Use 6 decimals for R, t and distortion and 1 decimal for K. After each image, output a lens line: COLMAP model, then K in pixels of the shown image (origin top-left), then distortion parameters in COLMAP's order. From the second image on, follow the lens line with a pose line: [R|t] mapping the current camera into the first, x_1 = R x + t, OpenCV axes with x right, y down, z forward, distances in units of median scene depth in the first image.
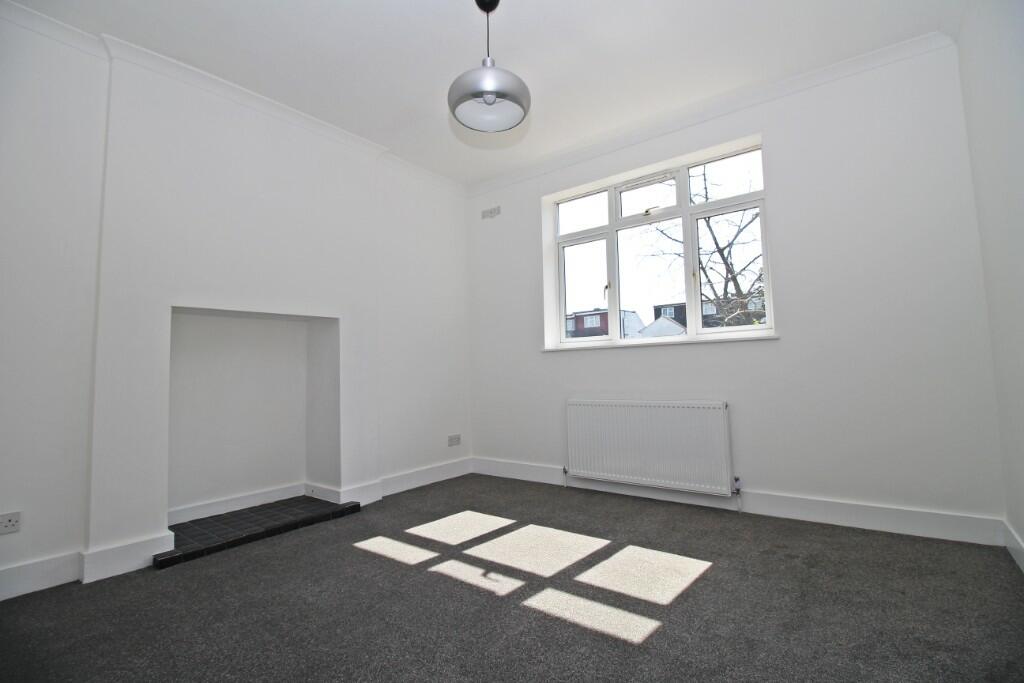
lens RADIAL K [[469.1, 0, 524.5], [0, 469.1, 335.7], [0, 0, 1]] dist [0.000927, -0.014806]
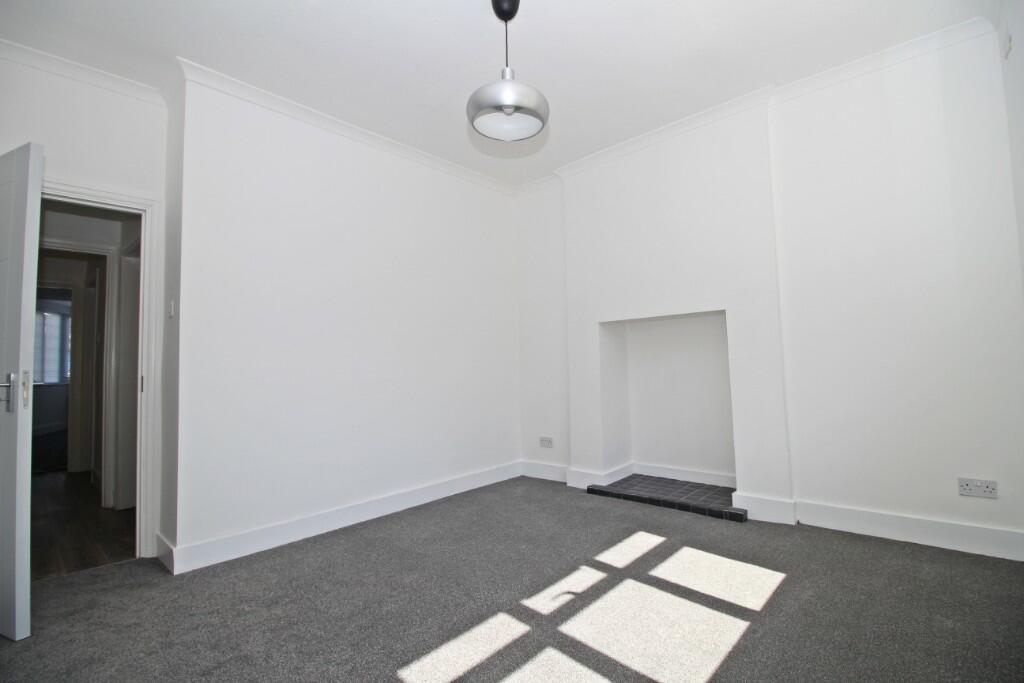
lens RADIAL K [[469.1, 0, 524.5], [0, 469.1, 335.7], [0, 0, 1]] dist [0.000927, -0.014806]
pose [[-0.094417, -0.038944, -0.994771, 0.736452], [0.098168, 0.994000, -0.048231, 0.027553], [0.990681, -0.102208, -0.090028, 0.876549]]
